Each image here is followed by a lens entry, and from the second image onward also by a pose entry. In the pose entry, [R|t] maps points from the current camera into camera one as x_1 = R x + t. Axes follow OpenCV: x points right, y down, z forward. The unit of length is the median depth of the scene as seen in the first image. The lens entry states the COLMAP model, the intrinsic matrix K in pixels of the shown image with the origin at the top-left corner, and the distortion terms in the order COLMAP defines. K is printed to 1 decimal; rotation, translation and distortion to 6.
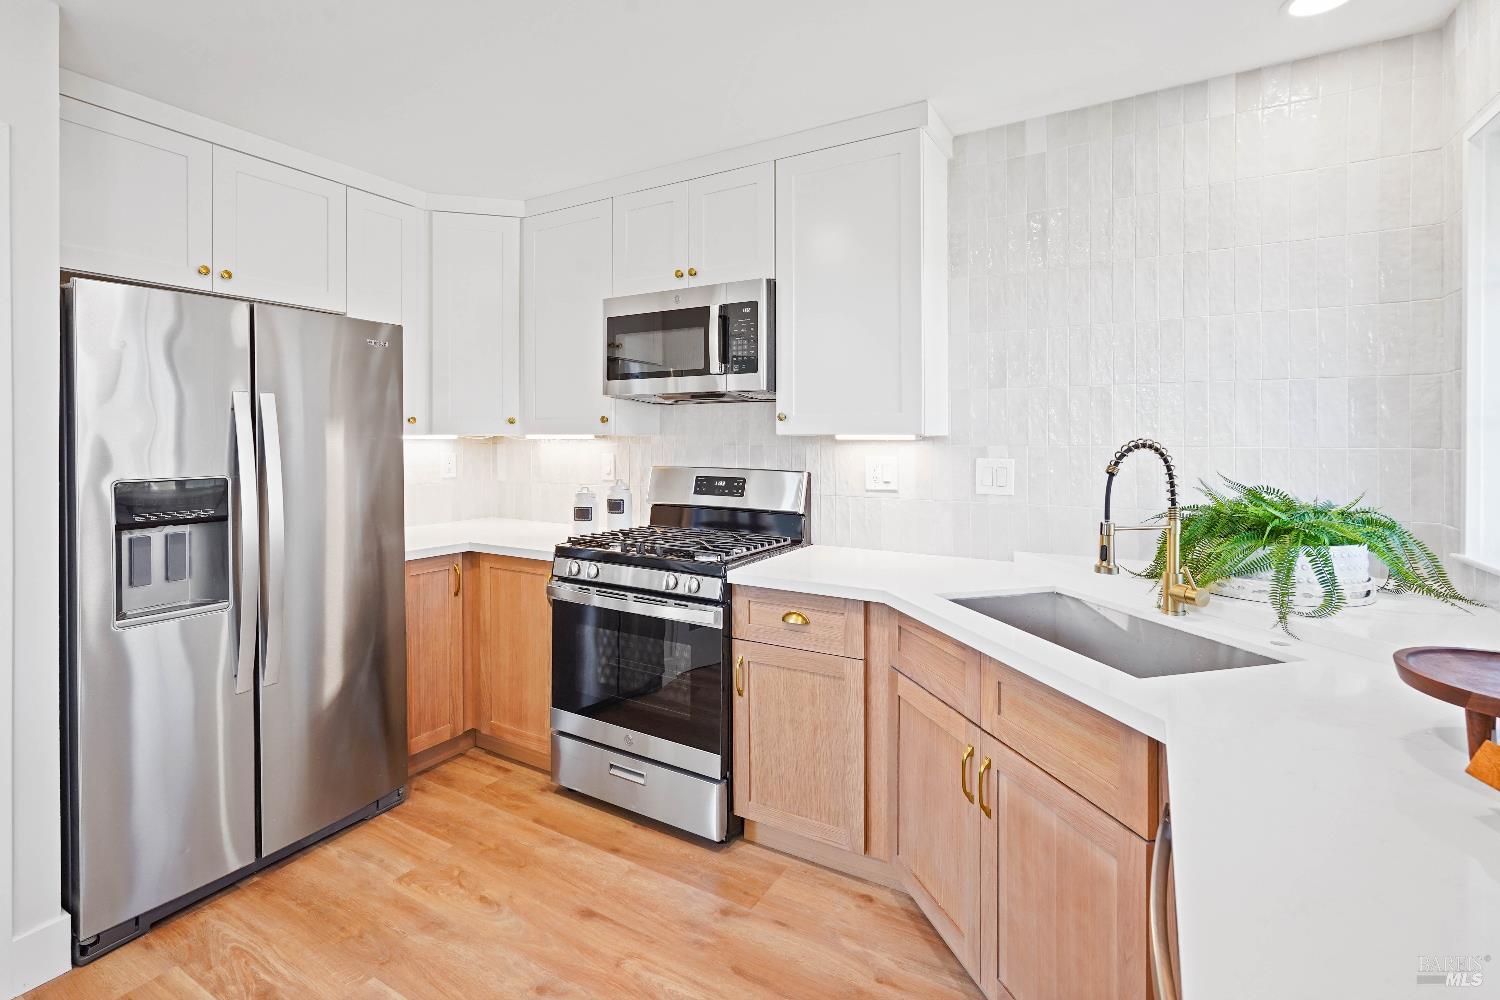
lens RADIAL K [[679.4, 0, 750.7], [0, 679.4, 443.2], [0, 0, 1]] dist [0.000227, -0.000094]
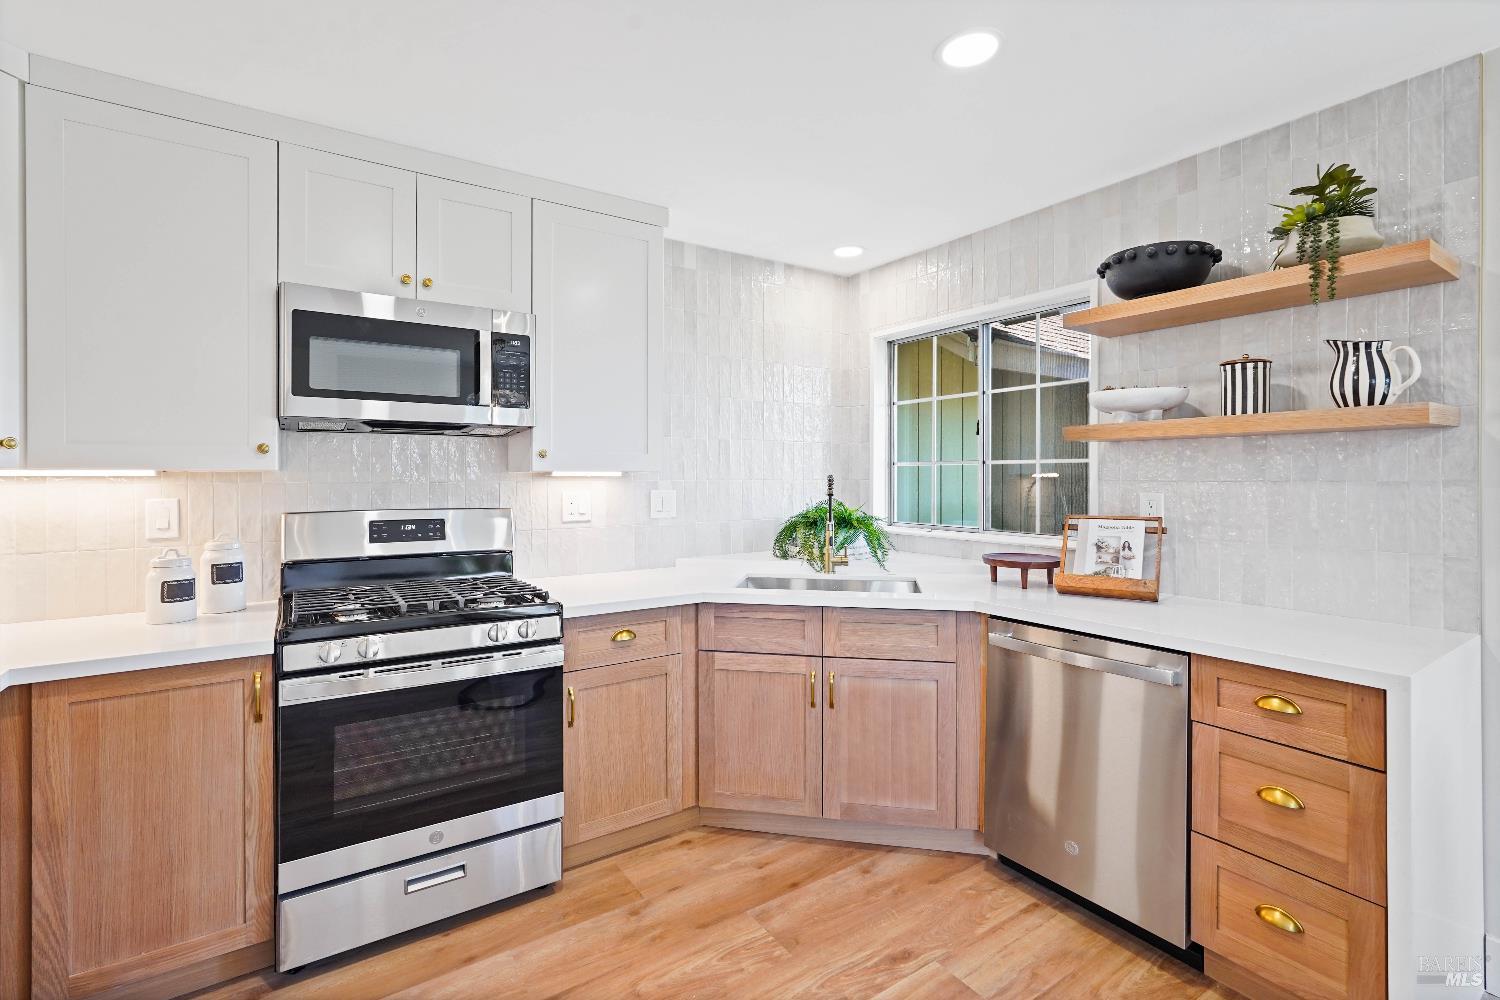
lens RADIAL K [[669.2, 0, 713.3], [0, 669.2, 476.4], [0, 0, 1]] dist [0.001573, 0.000519]
pose [[0.465114, -0.002757, 0.885246, -0.743876], [0.006612, 0.999978, -0.000360, -0.002904], [-0.885226, 0.006021, 0.465122, 0.313620]]
